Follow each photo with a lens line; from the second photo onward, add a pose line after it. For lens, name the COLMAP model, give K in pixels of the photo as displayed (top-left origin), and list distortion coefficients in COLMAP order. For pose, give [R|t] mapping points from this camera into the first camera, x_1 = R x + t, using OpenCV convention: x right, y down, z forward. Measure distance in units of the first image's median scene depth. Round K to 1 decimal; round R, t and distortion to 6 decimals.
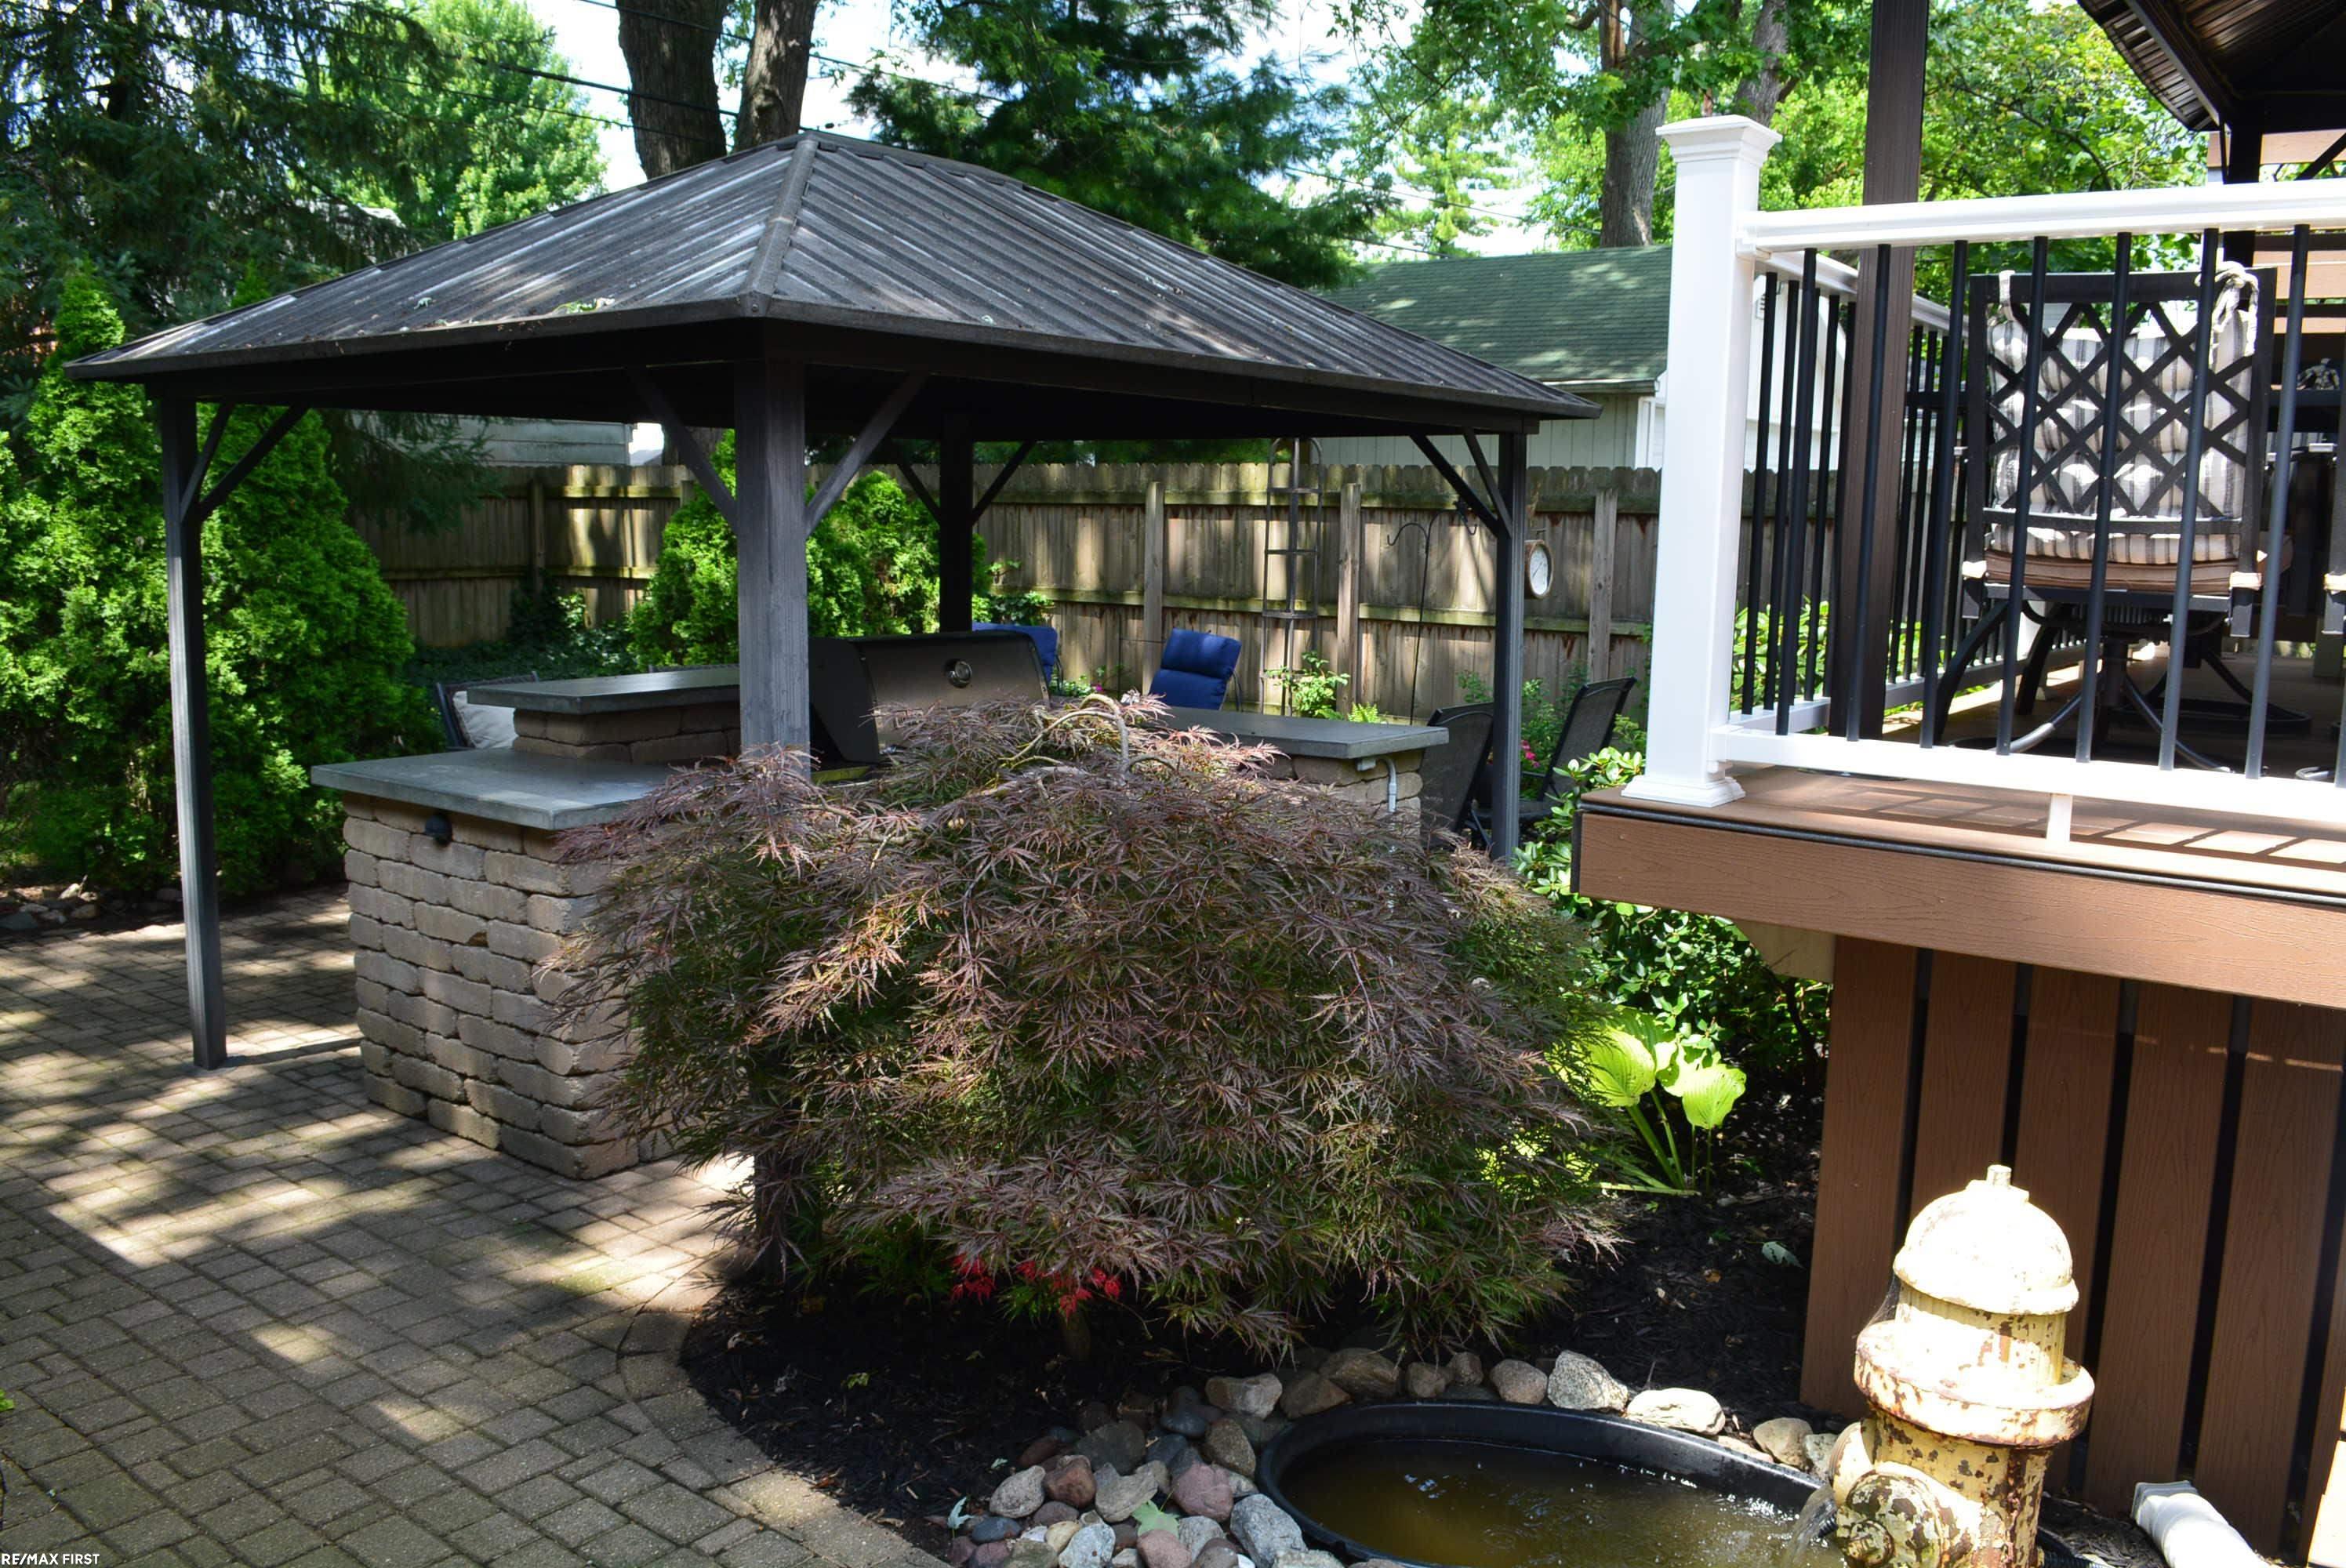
lens RADIAL K [[1852.5, 0, 1169.6], [0, 1852.5, 809.2], [0, 0, 1]] dist [-0.084557, 0.010098]
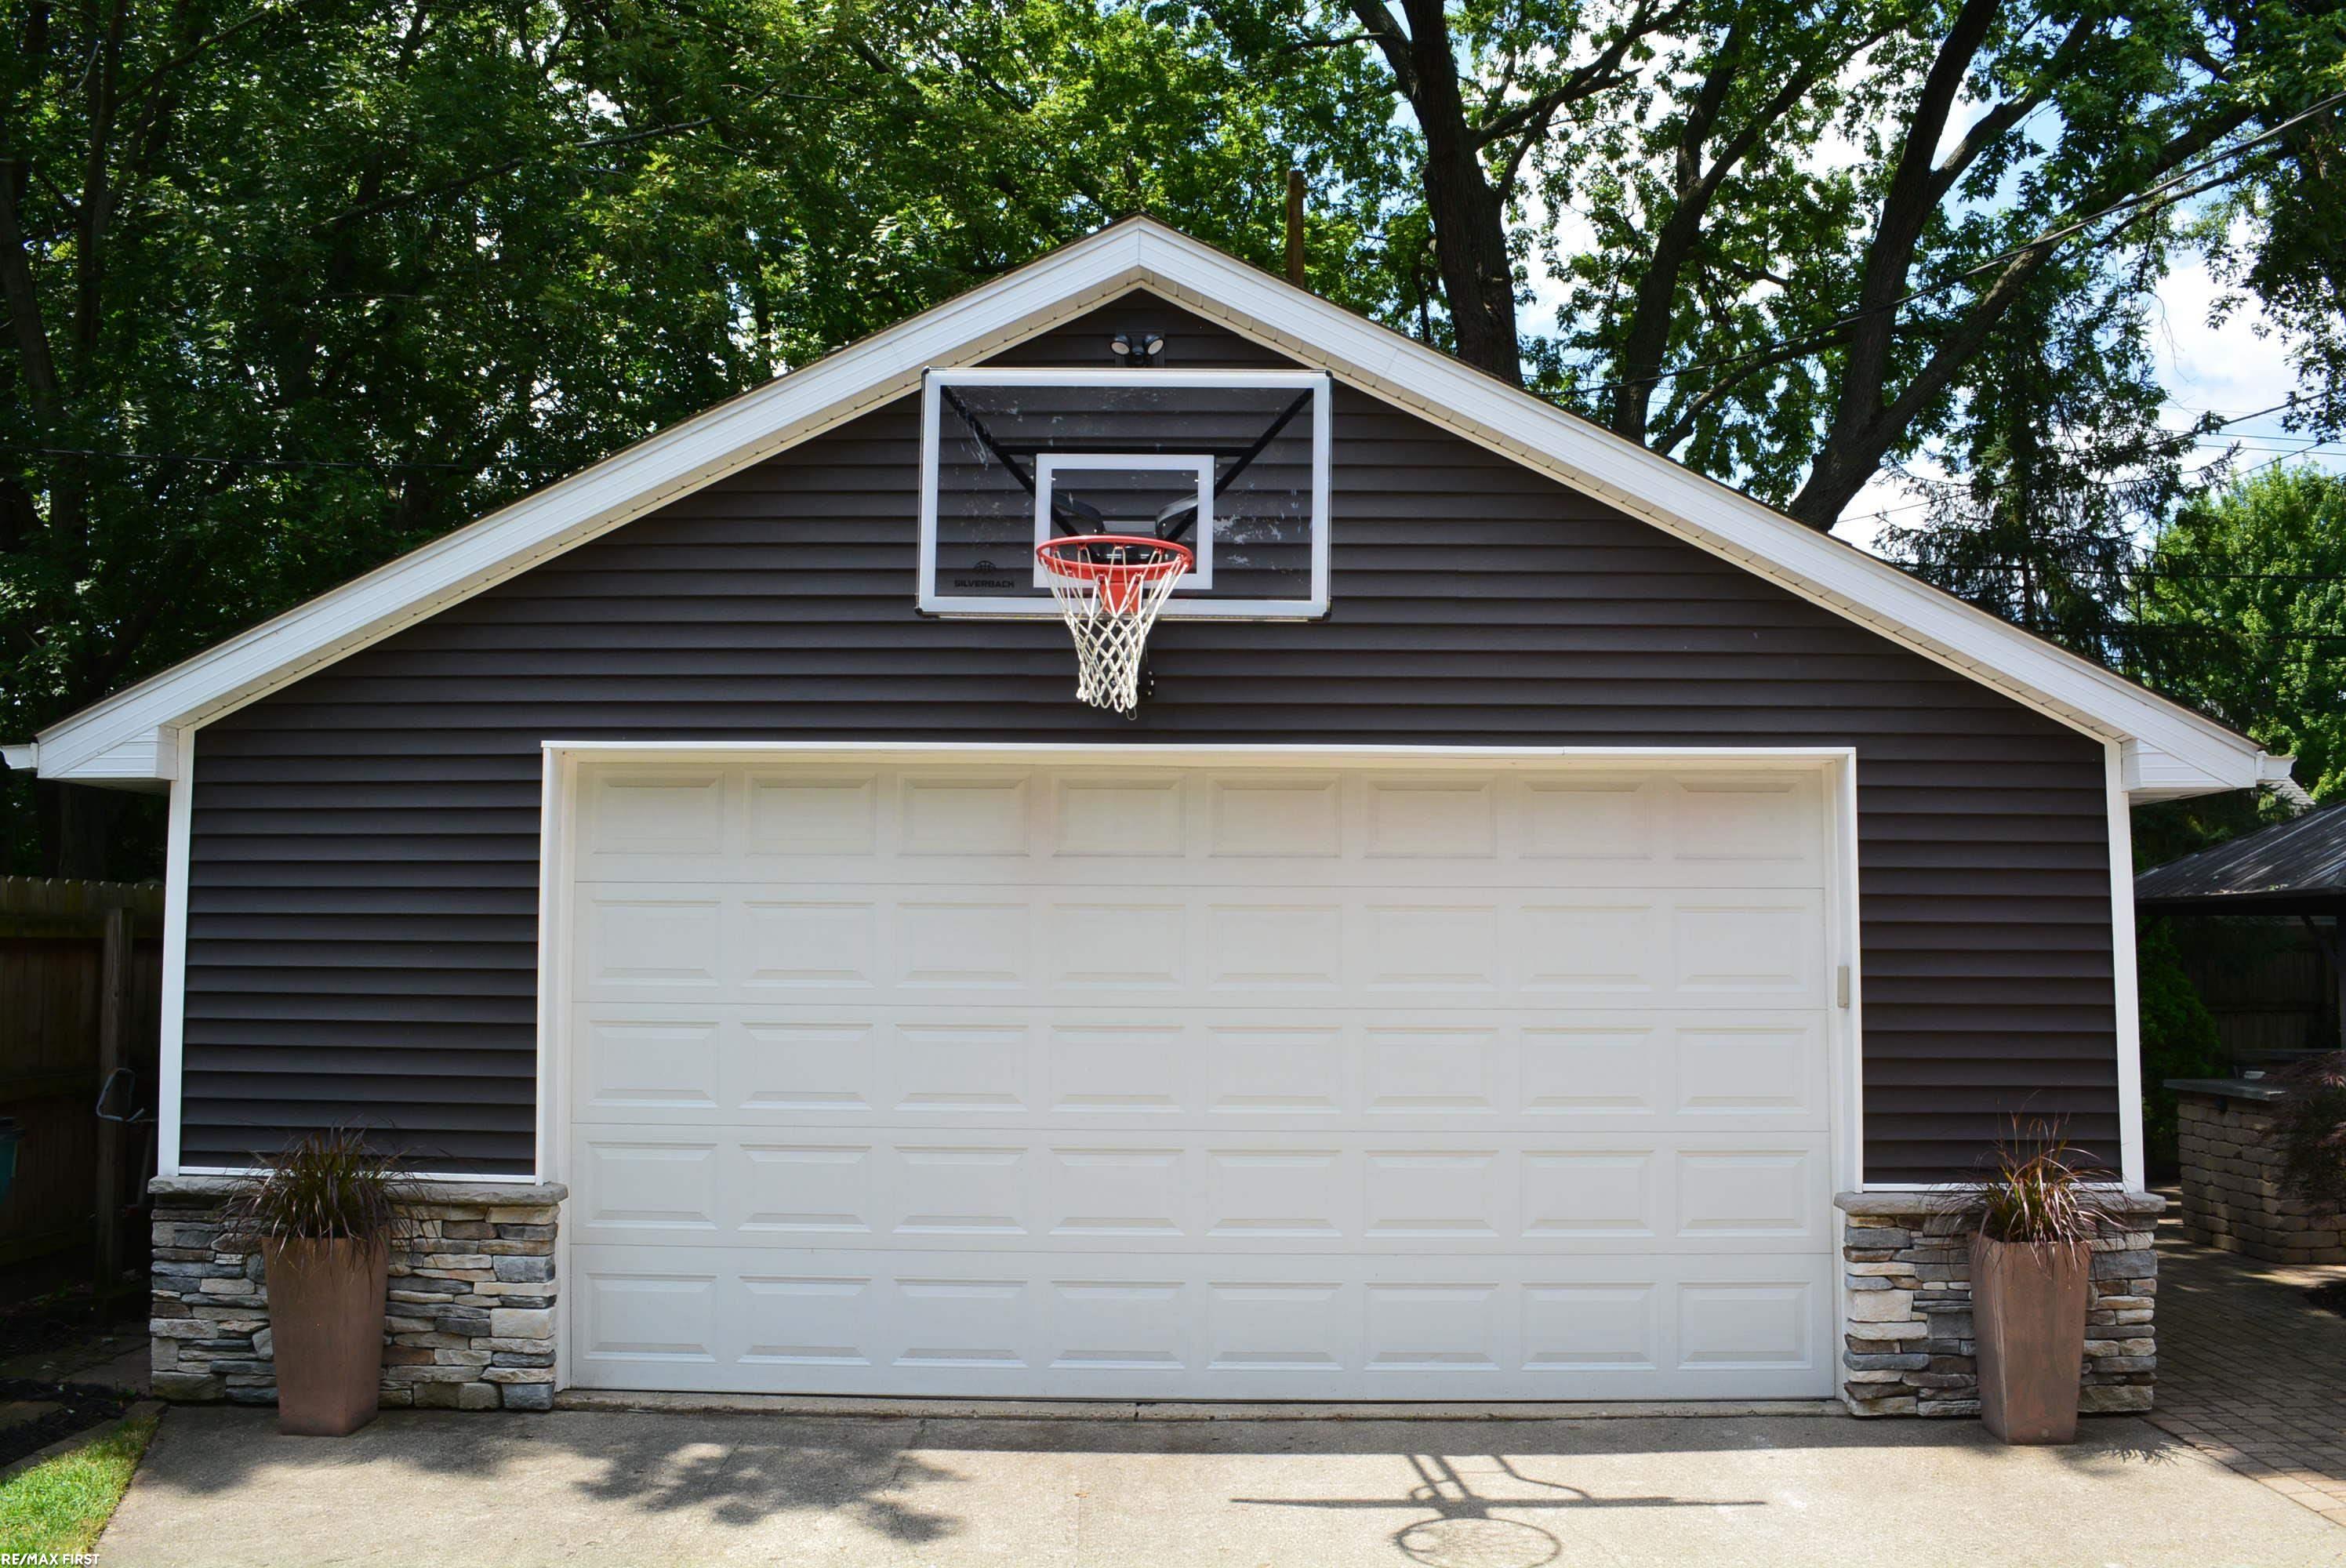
lens RADIAL K [[1852.5, 0, 1169.6], [0, 1852.5, 809.2], [0, 0, 1]] dist [-0.084557, 0.010098]
pose [[0.600258, -0.075408, -0.796244, 0.356058], [-0.119593, 0.975891, -0.182578, 0.124733], [0.790815, 0.204819, 0.576768, -0.799159]]
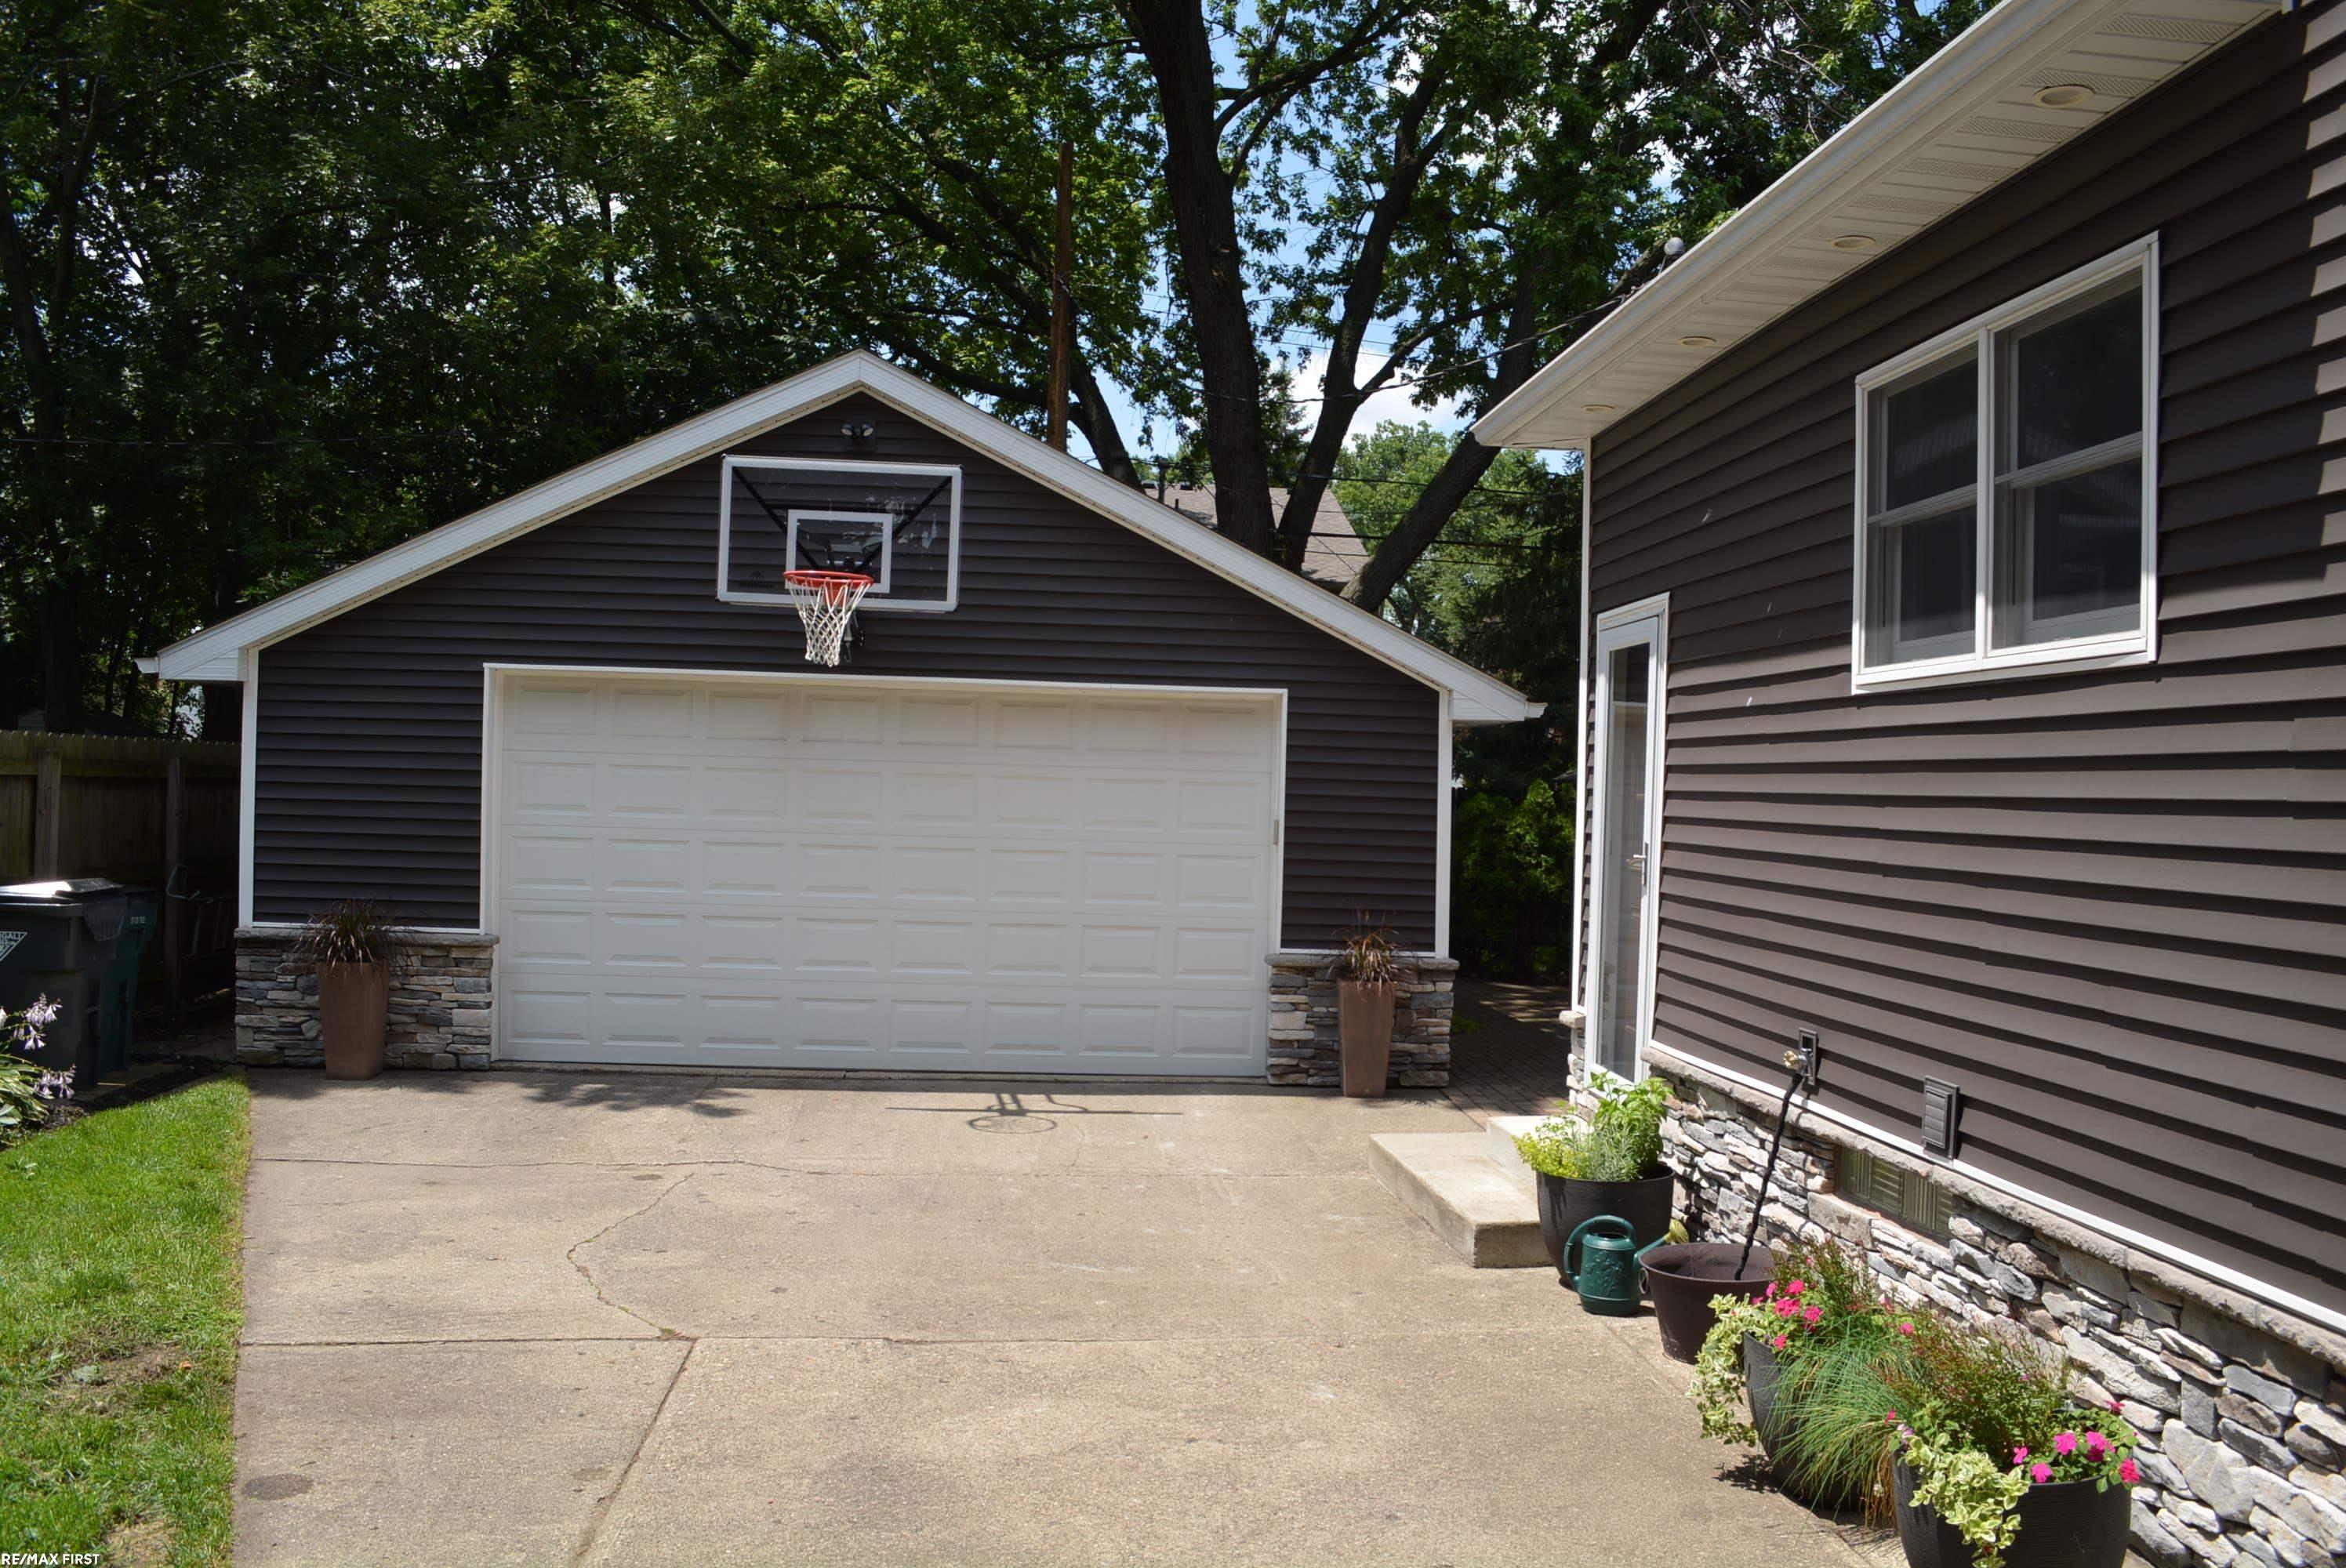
lens RADIAL K [[1852.5, 0, 1169.6], [0, 1852.5, 809.2], [0, 0, 1]] dist [-0.084557, 0.010098]
pose [[0.670852, 0.006544, -0.741562, 1.230004], [-0.132463, 0.984937, -0.111141, 0.194481], [0.729665, 0.172789, 0.661614, -1.240622]]
